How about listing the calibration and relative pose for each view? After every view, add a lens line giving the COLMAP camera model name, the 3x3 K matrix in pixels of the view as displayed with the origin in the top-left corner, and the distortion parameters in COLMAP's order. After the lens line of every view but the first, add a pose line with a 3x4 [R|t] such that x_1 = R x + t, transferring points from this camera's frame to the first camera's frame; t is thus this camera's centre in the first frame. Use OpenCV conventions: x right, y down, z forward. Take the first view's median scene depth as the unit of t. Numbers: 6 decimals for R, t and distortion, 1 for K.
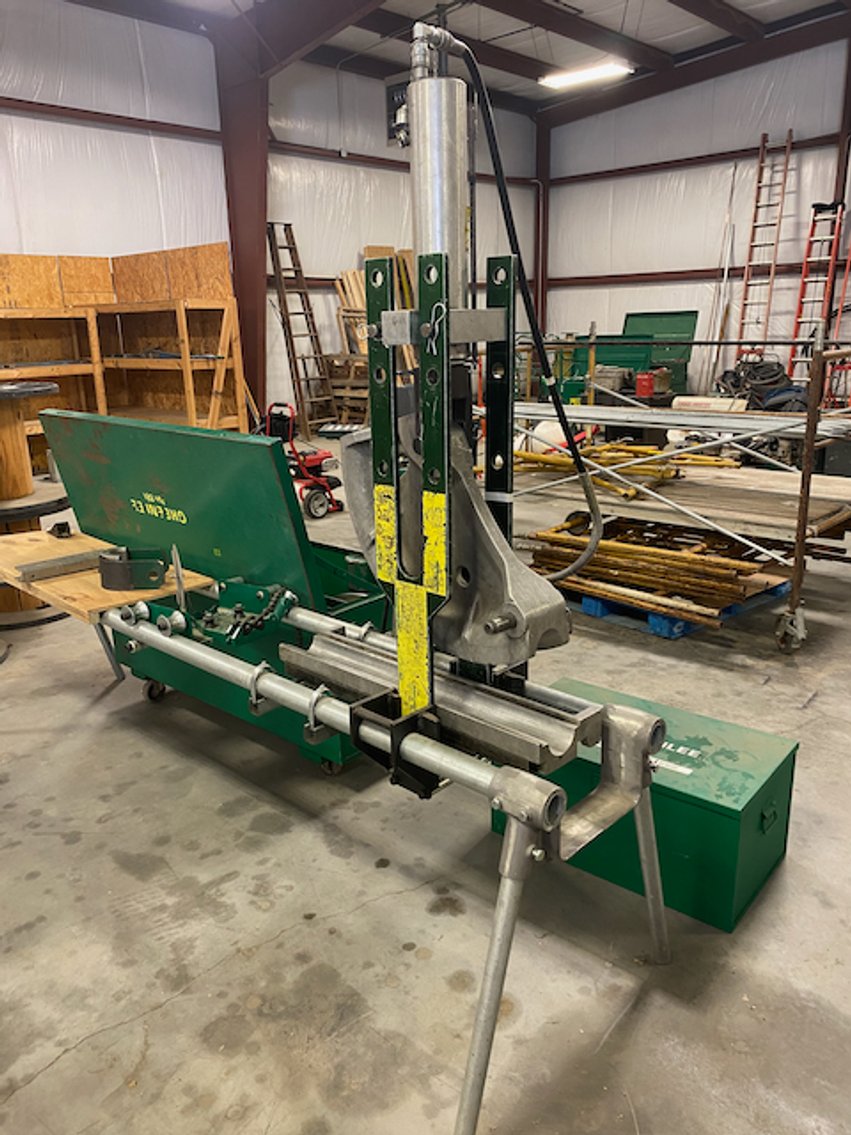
lens RADIAL K [[864.8, 0, 425.5], [0, 864.8, 567.5], [0, 0, 1]] dist [0.082832, -0.092226]
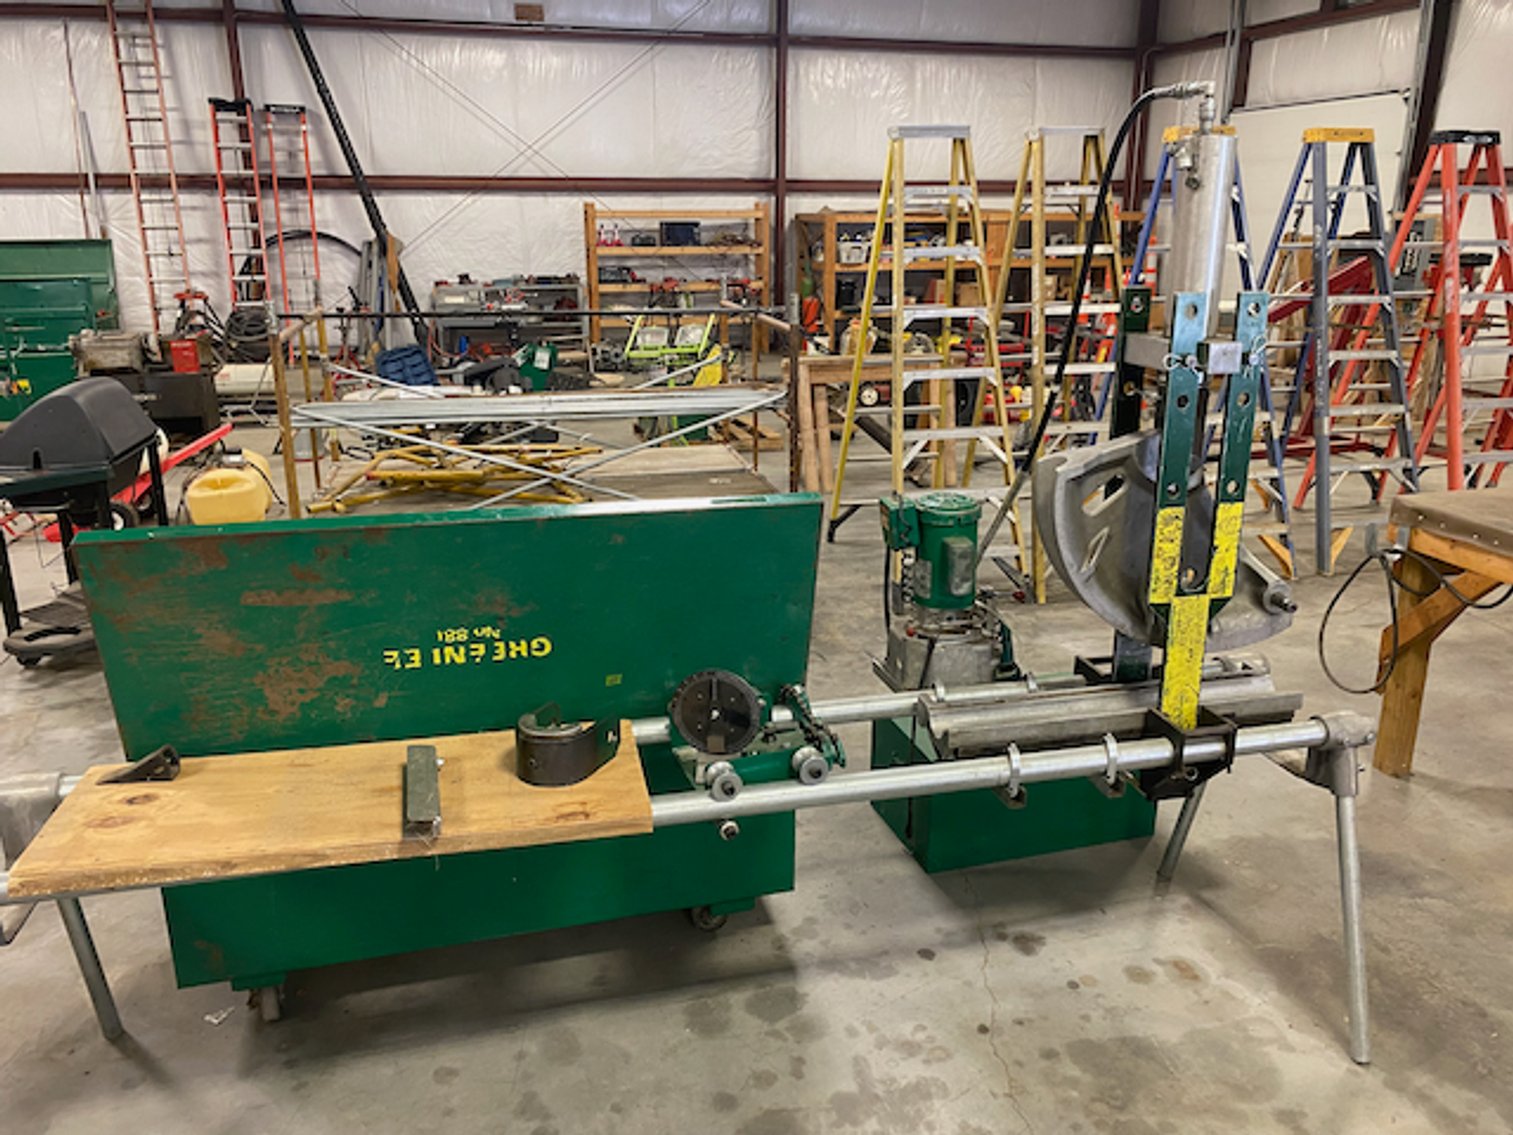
lens RADIAL K [[1152.8, 0, 756.5], [0, 1152.8, 567.5], [0, 0, 1]] dist [0.082832, -0.092226]
pose [[0.534066, -0.223803, 0.815283, -0.850243], [0.218798, 0.968061, 0.122414, -0.178585], [-0.816640, 0.113005, 0.565976, 0.380022]]
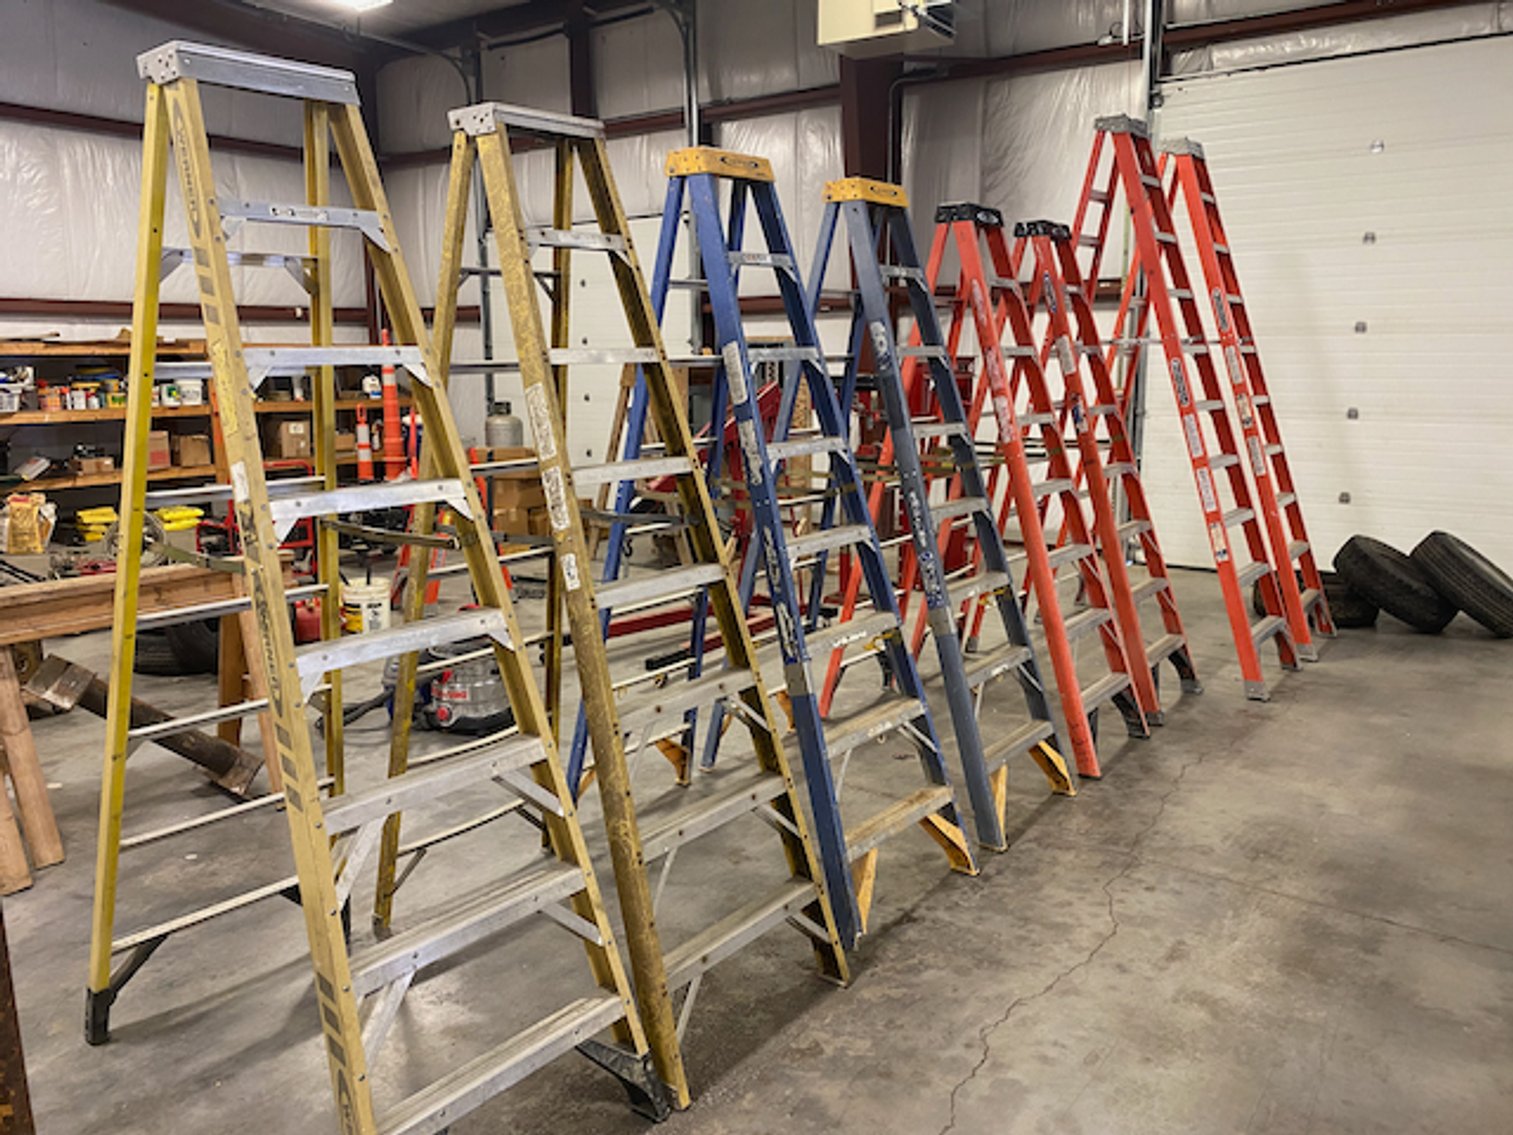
lens RADIAL K [[1152.8, 0, 756.5], [0, 1152.8, 567.5], [0, 0, 1]] dist [0.082832, -0.092226]
pose [[-0.101683, -0.152671, 0.983032, -0.455314], [0.284879, 0.942302, 0.175813, -0.227165], [-0.953155, 0.297923, -0.052323, 0.610030]]
